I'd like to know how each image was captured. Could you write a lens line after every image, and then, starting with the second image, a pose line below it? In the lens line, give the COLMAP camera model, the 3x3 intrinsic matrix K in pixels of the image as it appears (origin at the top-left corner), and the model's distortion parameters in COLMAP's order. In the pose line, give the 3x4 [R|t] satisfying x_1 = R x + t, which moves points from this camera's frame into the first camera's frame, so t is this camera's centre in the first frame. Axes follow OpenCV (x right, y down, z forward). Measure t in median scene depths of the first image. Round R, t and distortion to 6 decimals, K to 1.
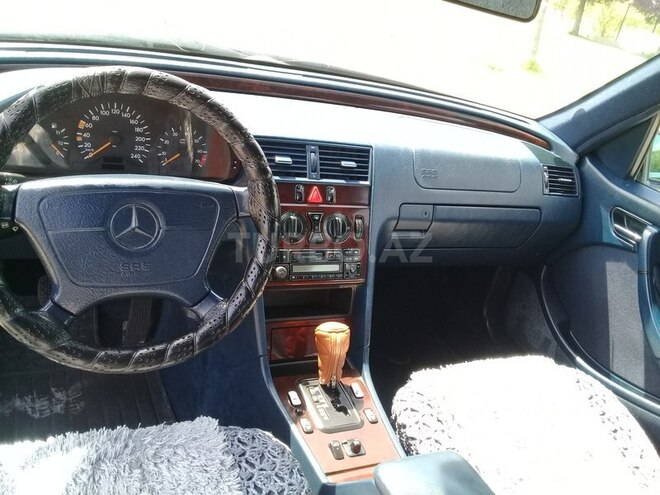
lens RADIAL K [[604.3, 0, 342.1], [0, 604.3, 246.7], [0, 0, 1]] dist [0.074691, -0.159681]
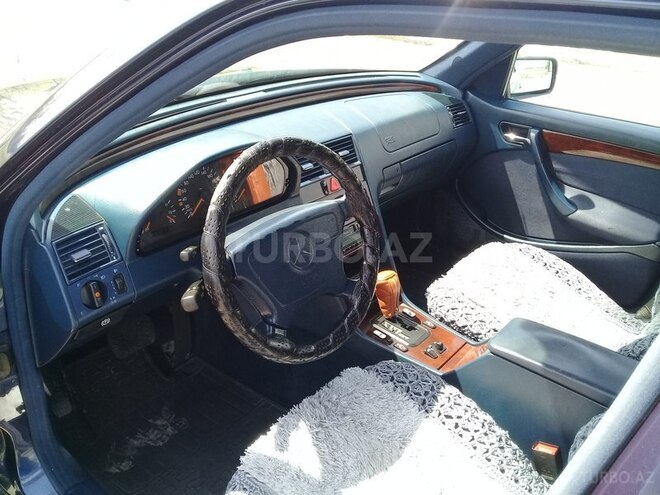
lens RADIAL K [[604.3, 0, 342.1], [0, 604.3, 246.7], [0, 0, 1]] dist [0.074691, -0.159681]
pose [[0.883714, -0.350620, 0.310024, -0.400592], [0.315667, 0.935575, 0.158287, -0.136158], [-0.345549, -0.042016, 0.937460, -0.173313]]
